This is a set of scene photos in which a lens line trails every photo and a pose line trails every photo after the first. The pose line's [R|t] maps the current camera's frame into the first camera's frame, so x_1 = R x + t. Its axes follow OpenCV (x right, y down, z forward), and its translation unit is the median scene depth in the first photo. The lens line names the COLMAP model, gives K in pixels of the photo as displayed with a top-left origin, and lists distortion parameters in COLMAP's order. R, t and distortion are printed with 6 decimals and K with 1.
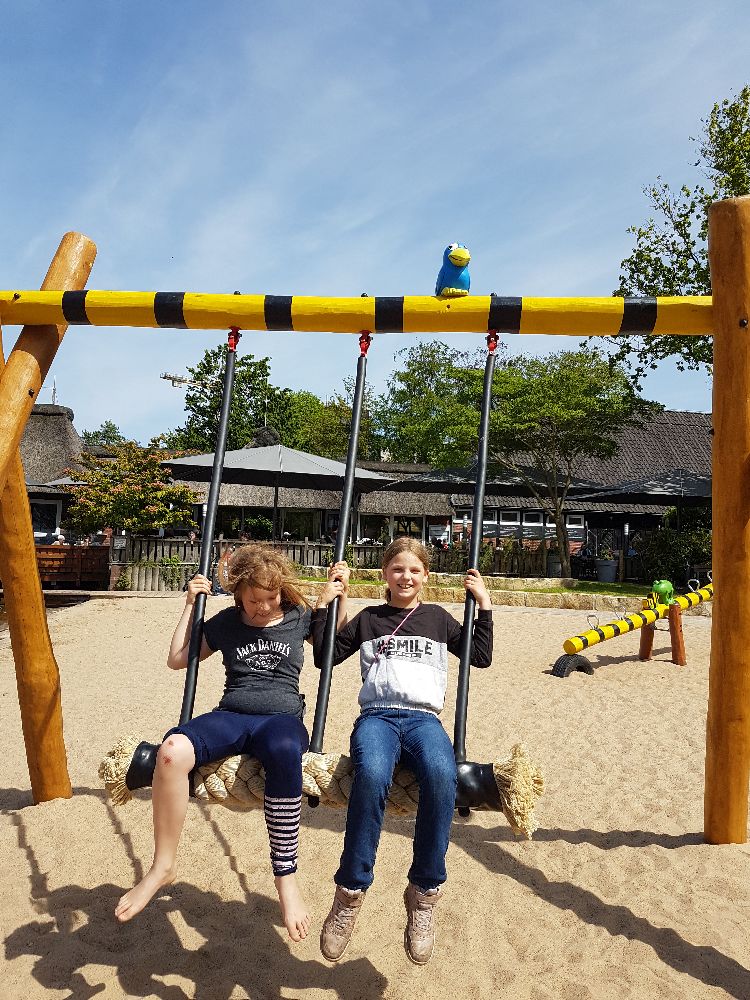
lens RADIAL K [[748.0, 0, 376.7], [0, 748.0, 539.4], [0, 0, 1]] dist [0.167596, -0.037260]
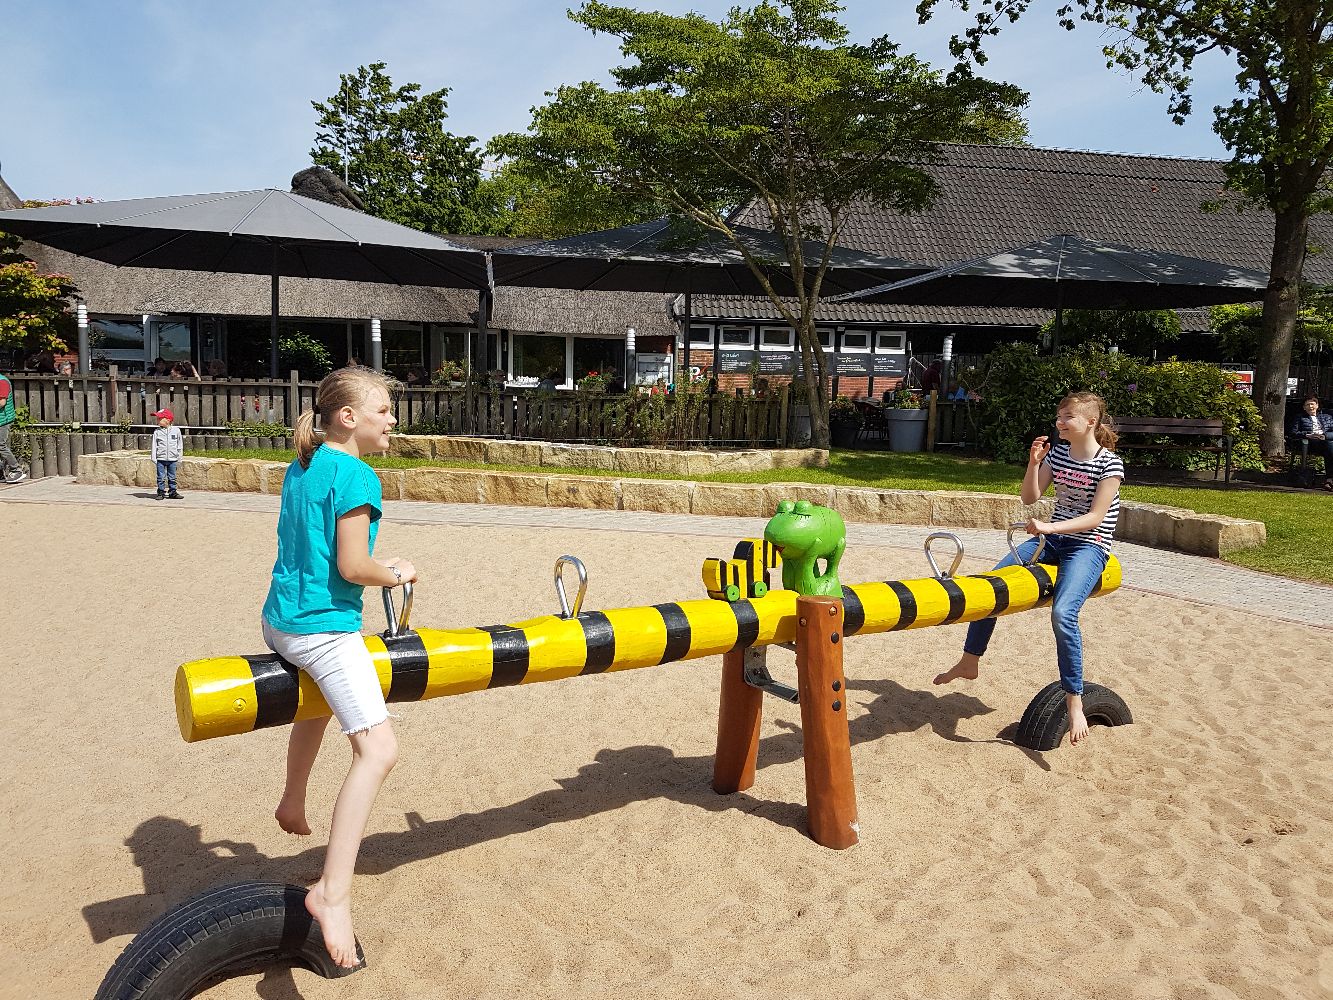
lens RADIAL K [[997.0, 0, 666.5], [0, 997.0, 500.0], [0, 0, 1]] dist [0.167596, -0.037260]
pose [[0.999619, -0.009763, -0.025819, 0.147397], [0.012713, 0.993091, 0.116658, 0.005217], [0.024502, -0.116942, 0.992836, 0.281744]]
